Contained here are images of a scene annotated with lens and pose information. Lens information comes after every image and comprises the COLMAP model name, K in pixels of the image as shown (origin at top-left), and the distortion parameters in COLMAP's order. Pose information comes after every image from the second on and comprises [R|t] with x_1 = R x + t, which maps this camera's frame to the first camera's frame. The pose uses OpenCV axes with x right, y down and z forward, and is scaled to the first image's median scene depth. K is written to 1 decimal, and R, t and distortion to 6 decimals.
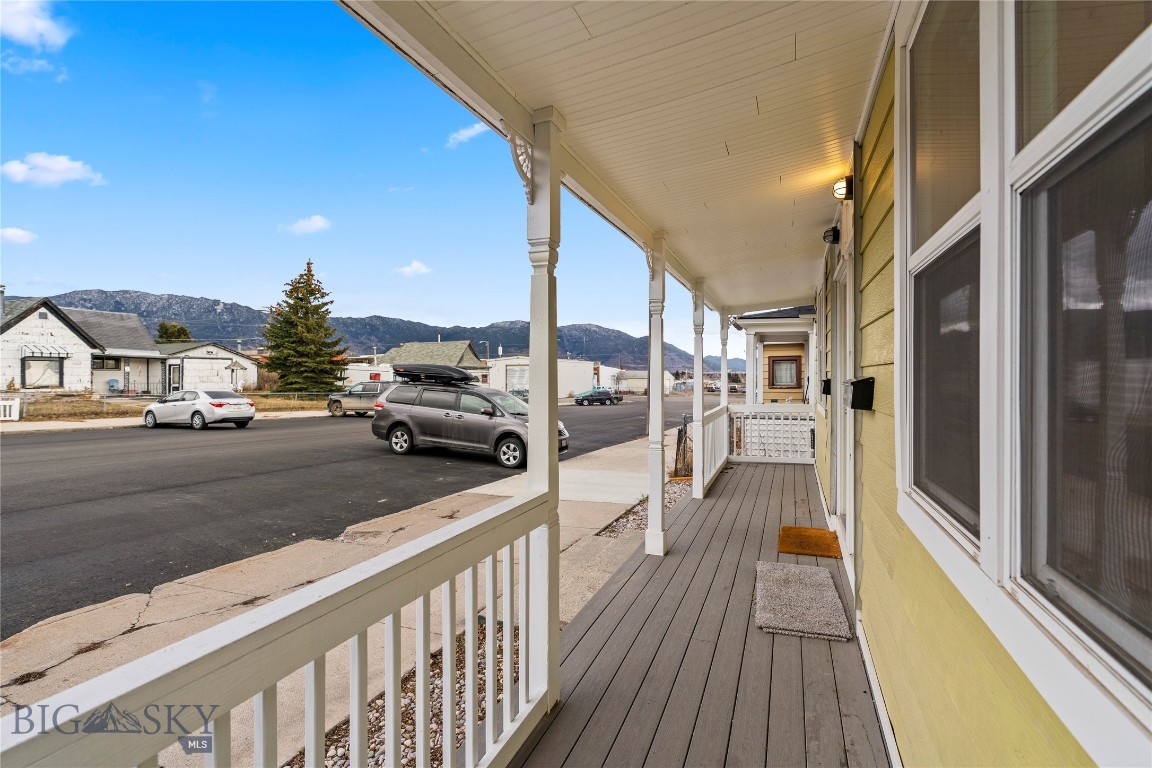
lens RADIAL K [[557.6, 0, 573.3], [0, 557.6, 381.2], [0, 0, 1]] dist [-0.005885, -0.000533]
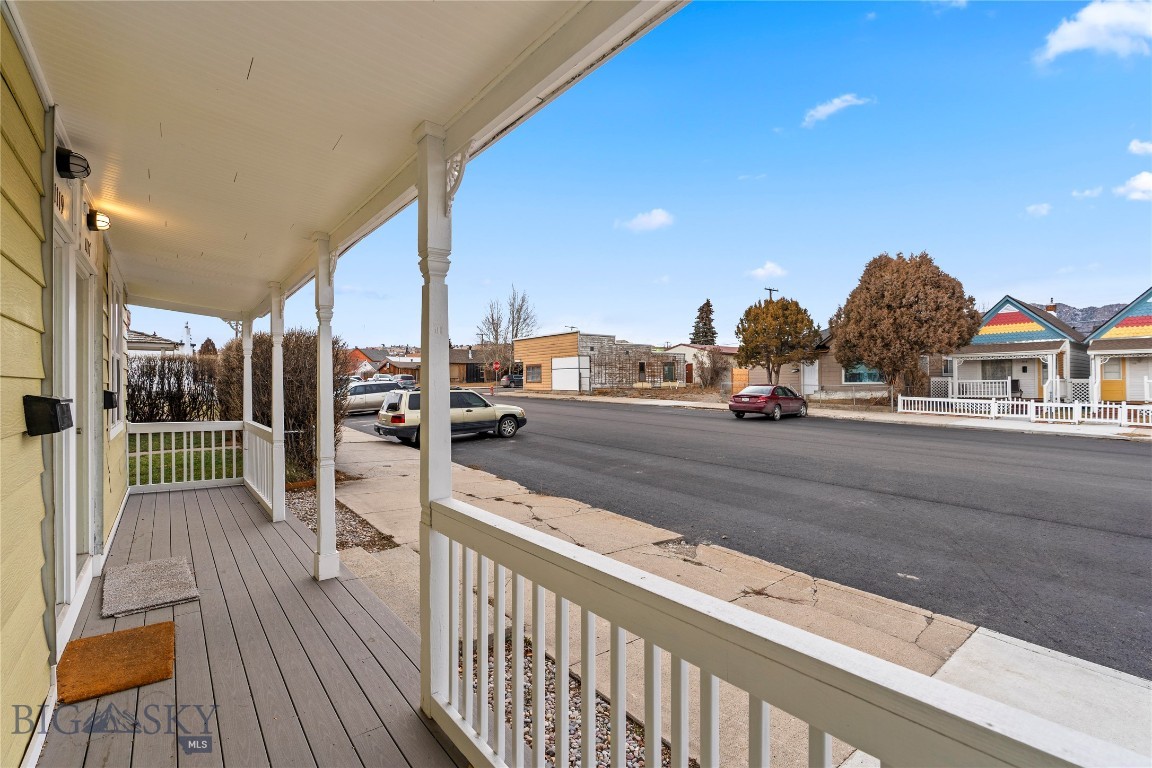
lens RADIAL K [[557.6, 0, 569.9], [0, 557.6, 383.2], [0, 0, 1]] dist [-0.005885, -0.000533]
pose [[-0.540022, 0.004245, -0.841640, 0.632494], [0.000888, 0.999990, 0.004474, -0.010728], [0.841650, 0.001669, -0.540021, 1.654380]]
